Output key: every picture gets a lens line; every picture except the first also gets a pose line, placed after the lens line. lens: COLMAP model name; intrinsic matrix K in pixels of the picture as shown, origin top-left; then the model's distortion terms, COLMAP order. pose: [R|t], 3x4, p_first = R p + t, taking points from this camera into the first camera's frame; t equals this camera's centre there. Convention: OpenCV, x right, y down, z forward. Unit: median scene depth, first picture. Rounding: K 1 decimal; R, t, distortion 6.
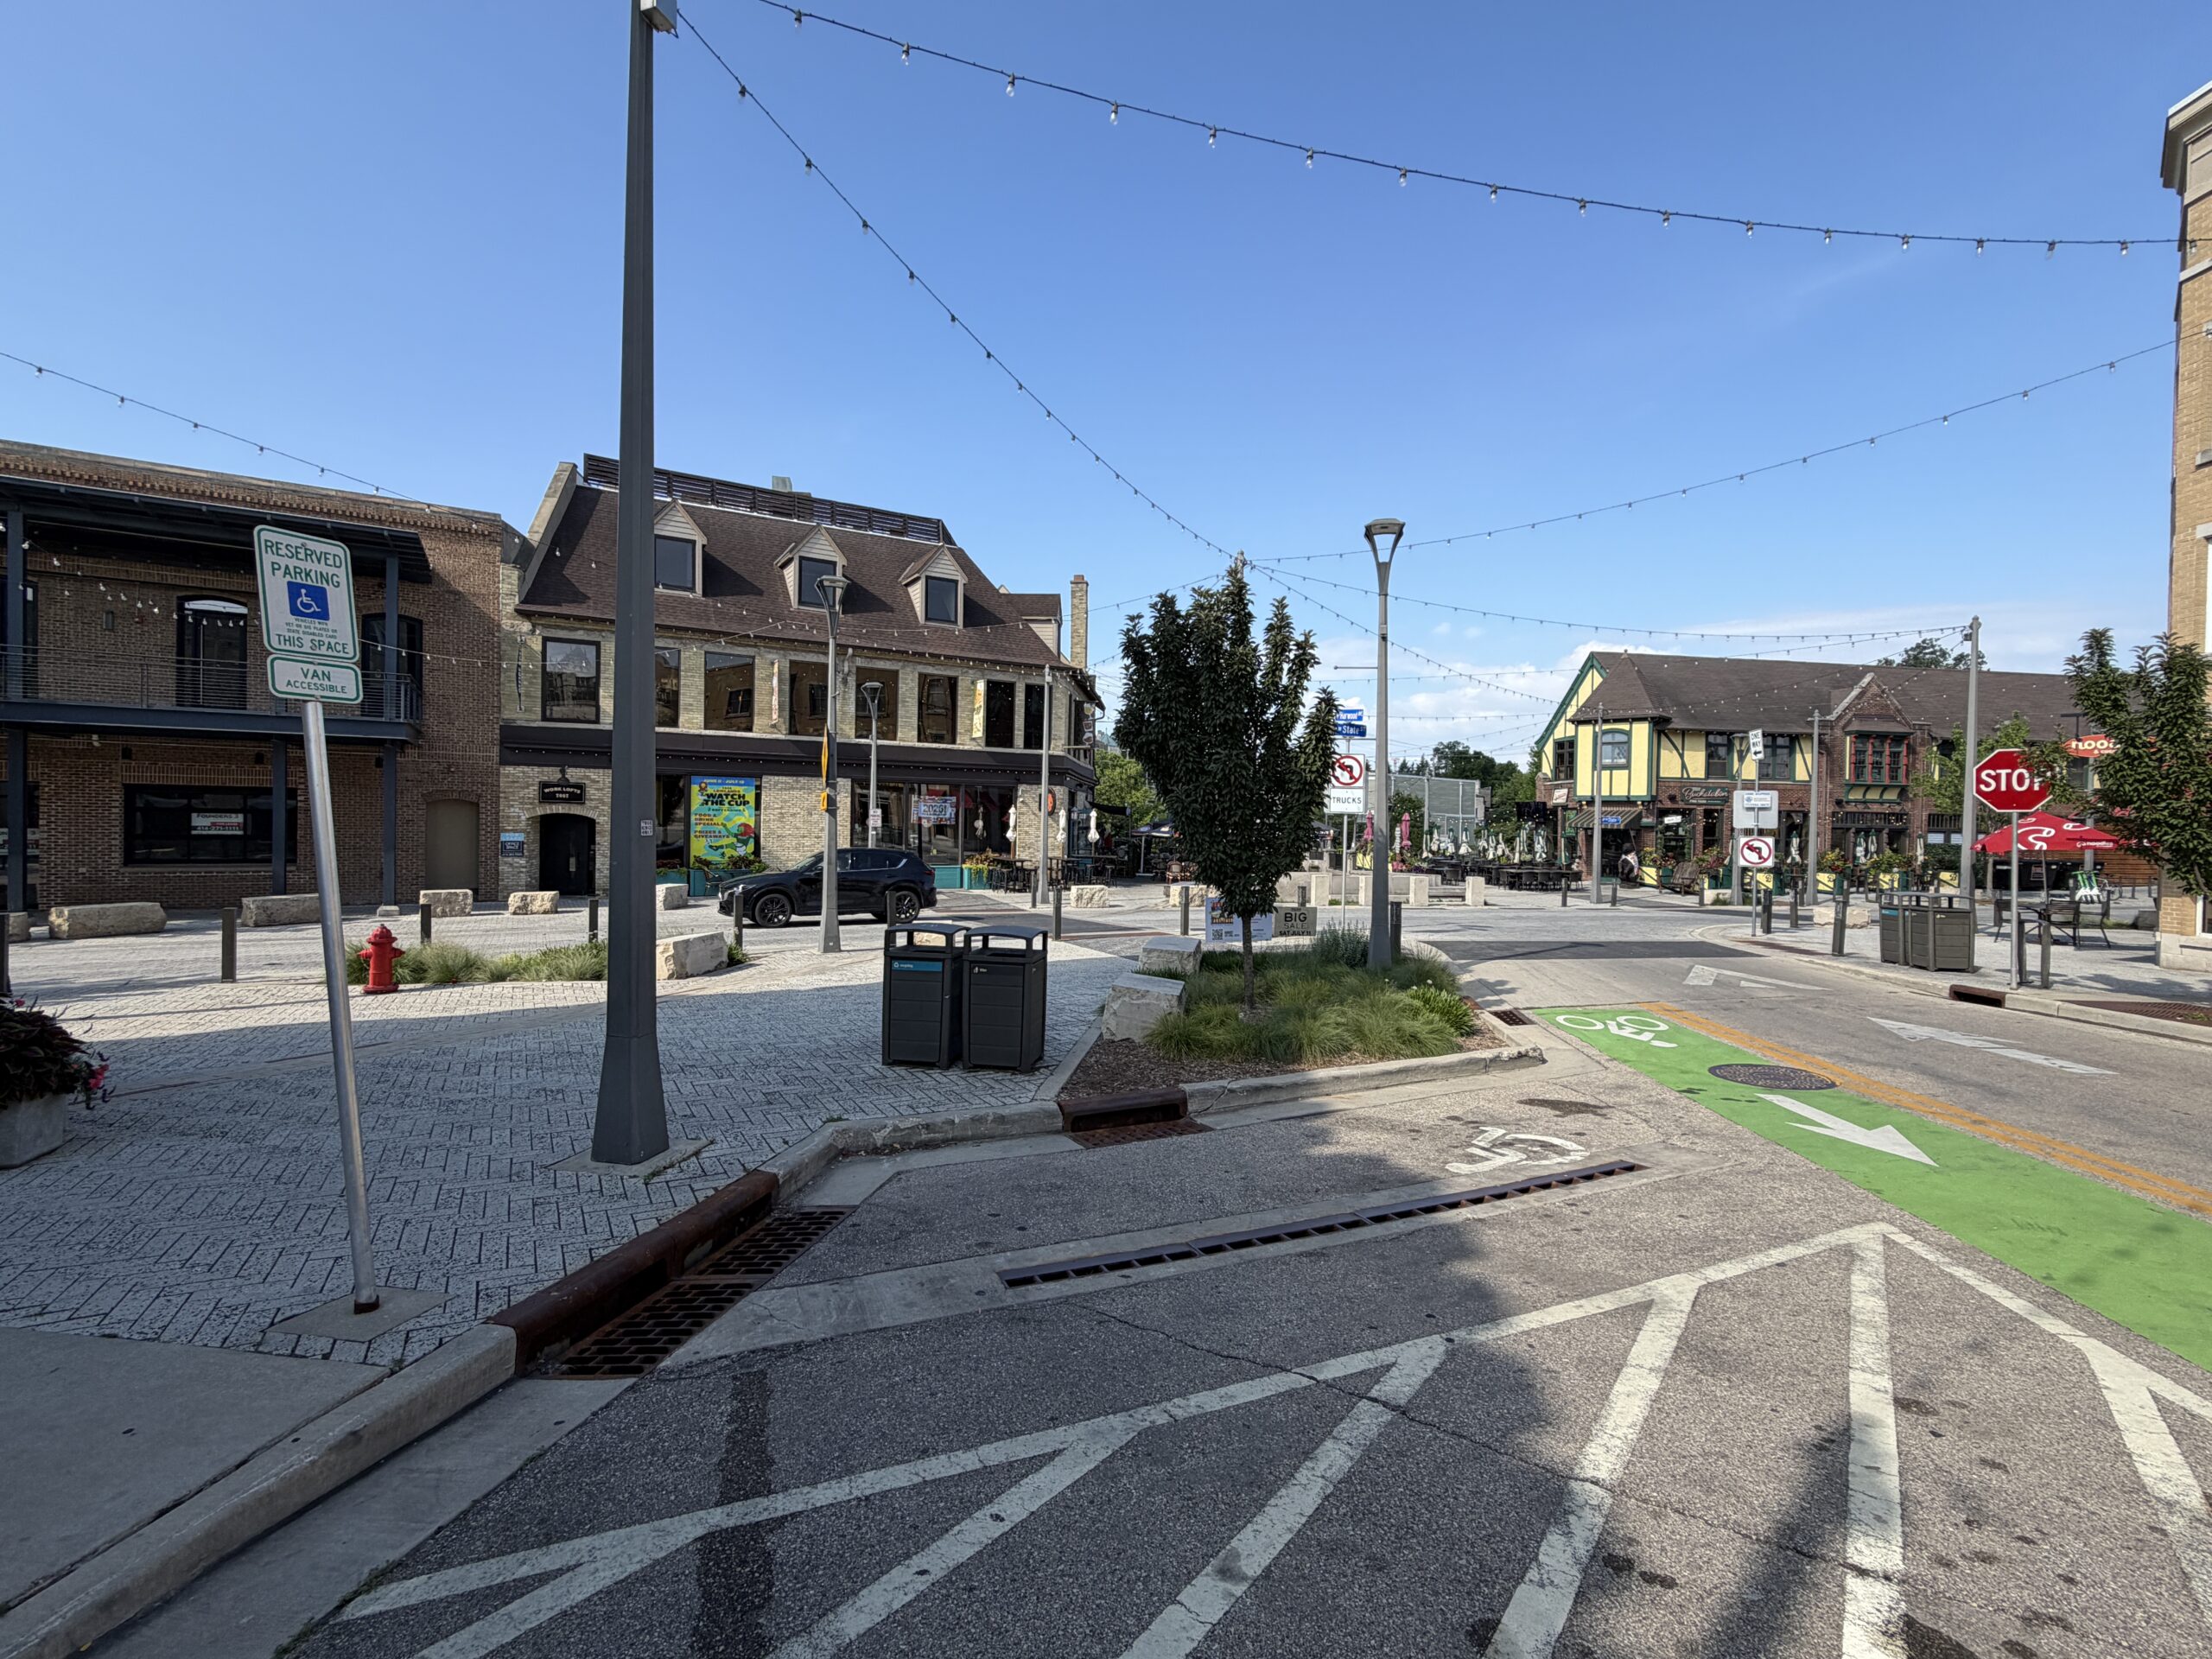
lens RADIAL K [[972.0, 0, 1098.3], [0, 972.0, 833.1], [0, 0, 1]] dist [0.001503, -0.000396]
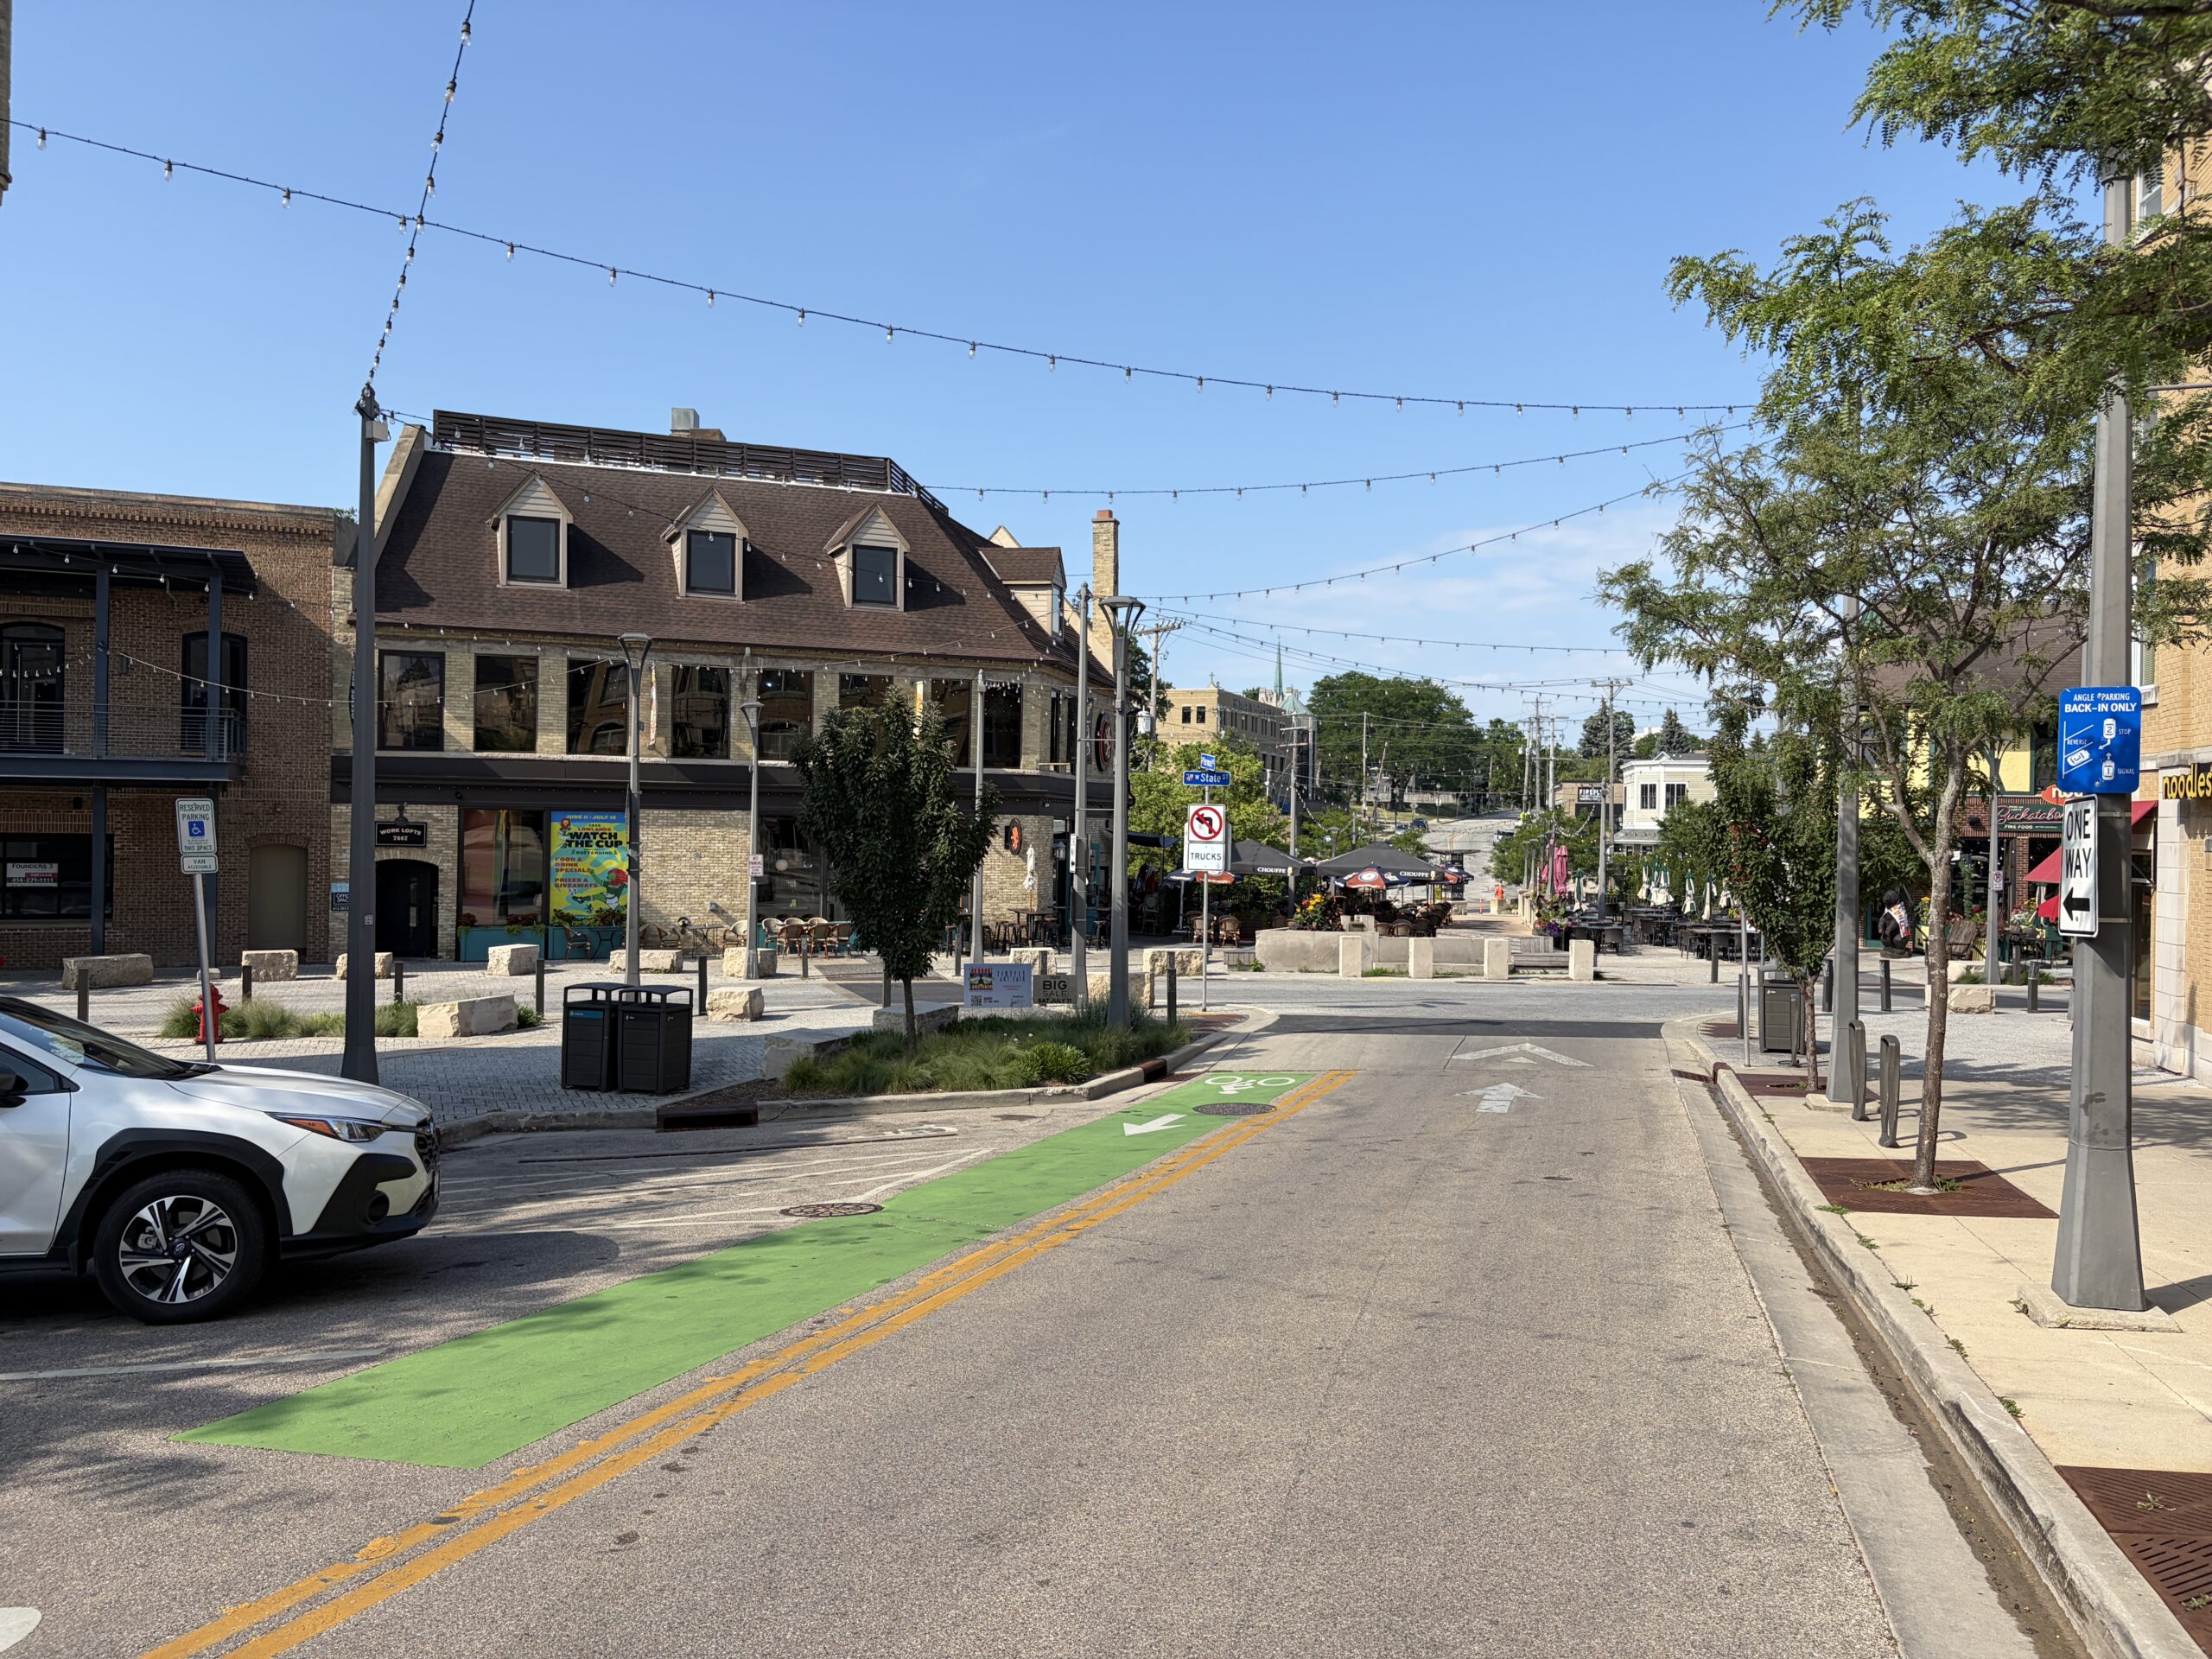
lens RADIAL K [[1674.7, 0, 1108.2], [0, 1674.7, 827.9], [0, 0, 1]] dist [0.009450, -0.000455]
pose [[0.991131, -0.003204, -0.132848, 0.241272], [0.001174, 0.999881, -0.015356, -0.023920], [0.132882, 0.015064, 0.991017, -0.345508]]
